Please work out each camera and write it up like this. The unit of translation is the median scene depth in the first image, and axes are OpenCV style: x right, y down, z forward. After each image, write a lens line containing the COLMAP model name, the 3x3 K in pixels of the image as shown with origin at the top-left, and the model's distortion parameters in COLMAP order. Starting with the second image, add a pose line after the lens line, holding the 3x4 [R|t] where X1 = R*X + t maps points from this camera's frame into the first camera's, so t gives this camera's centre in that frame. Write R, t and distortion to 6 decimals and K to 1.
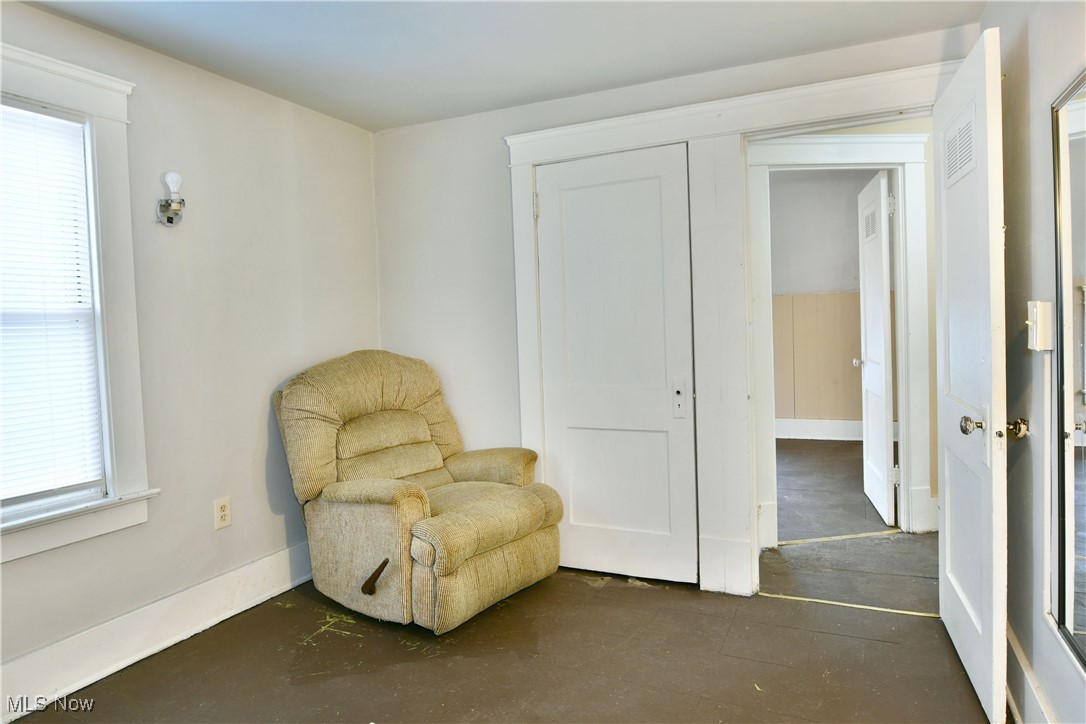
lens RADIAL K [[673.3, 0, 543.0], [0, 673.3, 362.0], [0, 0, 1]] dist [0.001741, -0.001959]
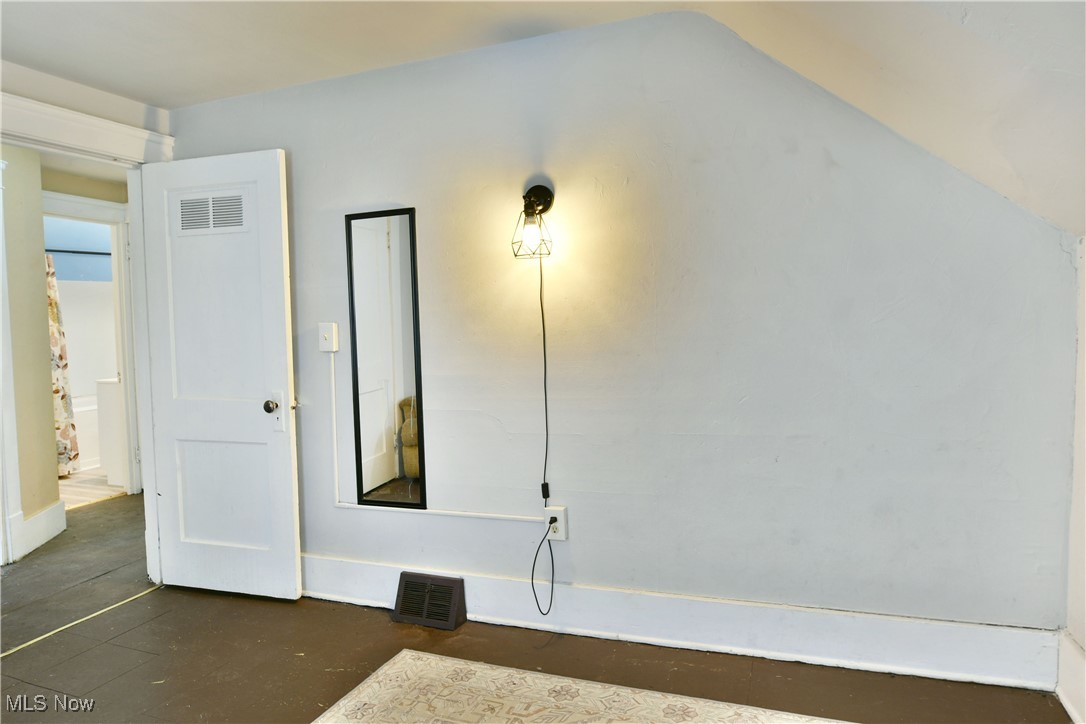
lens RADIAL K [[673.3, 0, 543.0], [0, 673.3, 362.0], [0, 0, 1]] dist [0.001741, -0.001959]
pose [[-0.039169, -0.031385, 0.998740, -0.662379], [0.092600, 0.995092, 0.034902, 0.001558], [-0.994933, 0.093850, -0.036071, 0.350225]]
